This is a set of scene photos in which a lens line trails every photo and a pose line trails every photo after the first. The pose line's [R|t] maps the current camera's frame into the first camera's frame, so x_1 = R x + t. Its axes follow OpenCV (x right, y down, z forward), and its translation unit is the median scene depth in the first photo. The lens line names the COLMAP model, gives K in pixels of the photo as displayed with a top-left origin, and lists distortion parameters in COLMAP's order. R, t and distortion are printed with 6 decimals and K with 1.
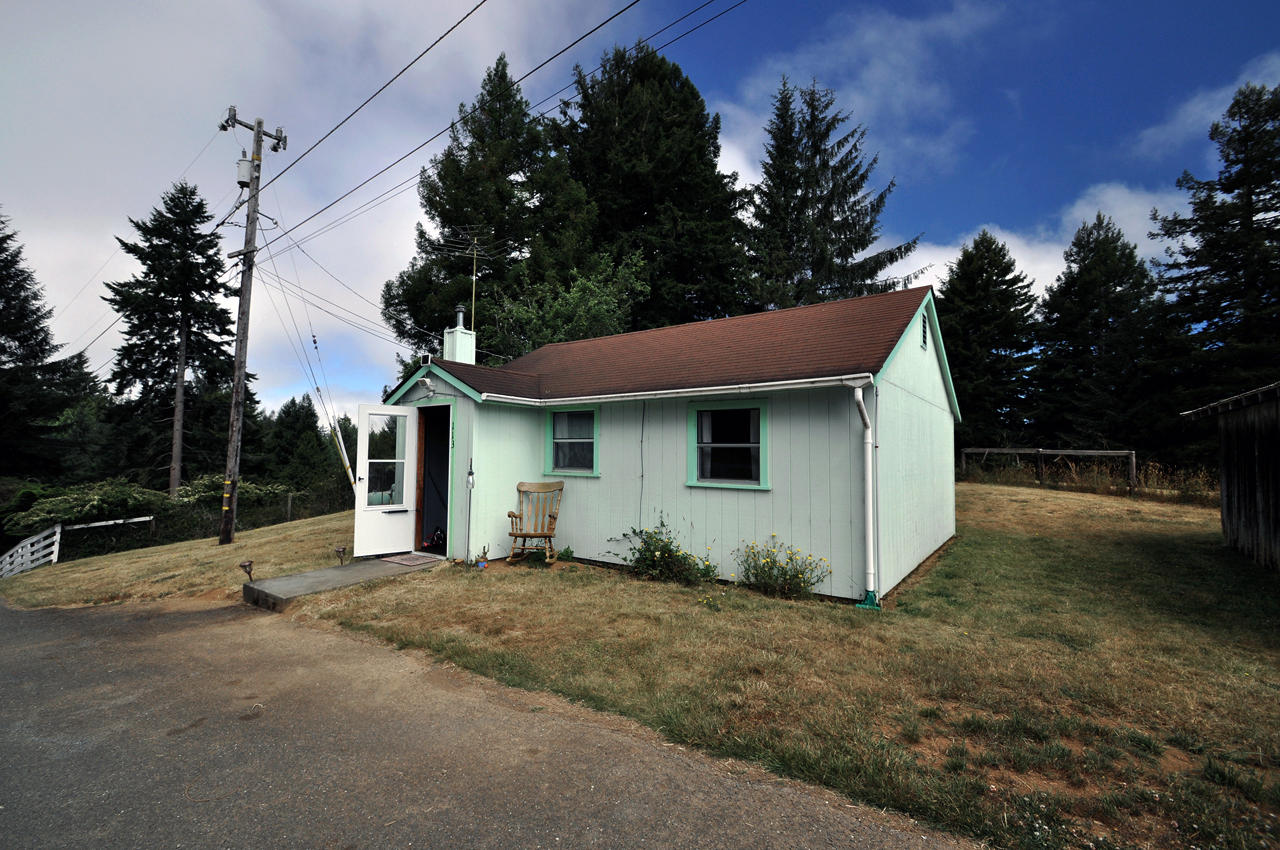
lens RADIAL K [[567.2, 0, 635.6], [0, 567.2, 428.5], [0, 0, 1]] dist [0.003956, -0.010794]
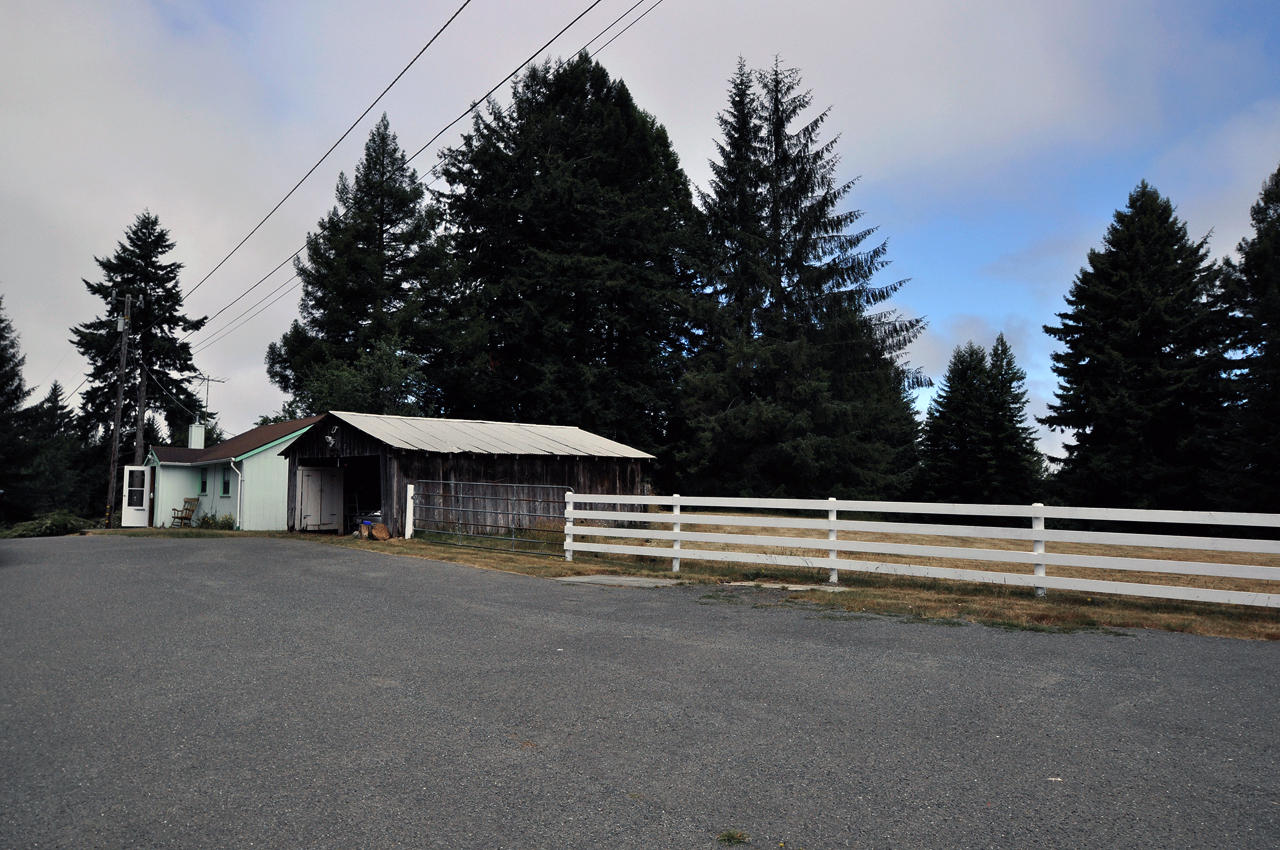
lens RADIAL K [[943.0, 0, 637.5], [0, 943.0, 423.3], [0, 0, 1]] dist [-0.038681, 0.004410]
pose [[0.975909, -0.021561, -0.217112, 0.330633], [0.010940, 0.998689, -0.050005, 0.000096], [0.217906, 0.046425, 0.974865, -0.319710]]
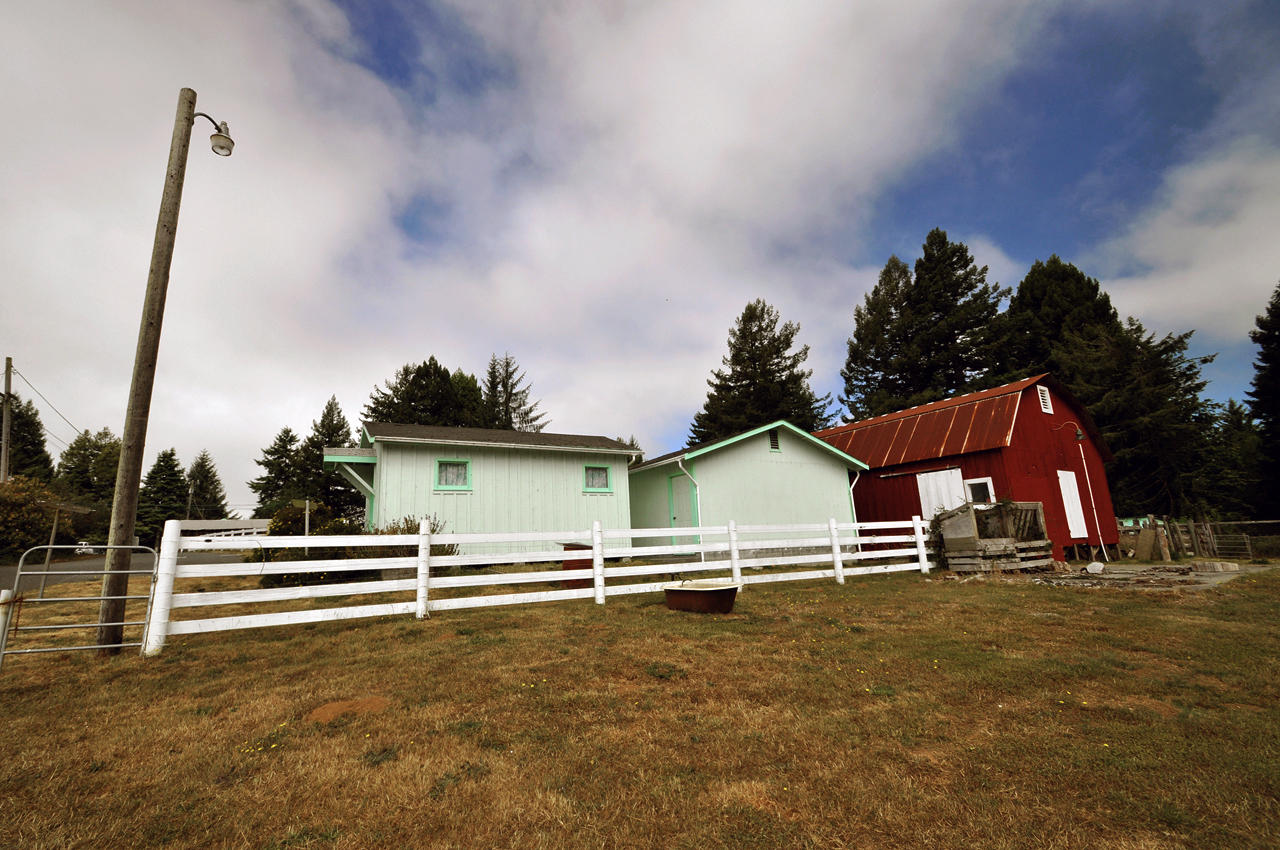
lens RADIAL K [[567.2, 0, 616.8], [0, 567.2, 430.7], [0, 0, 1]] dist [0.003956, -0.010794]
pose [[0.944885, -0.119520, -0.304808, 1.037334], [0.068461, 0.982532, -0.173042, 0.031202], [0.320166, 0.142637, 0.936562, -0.603982]]
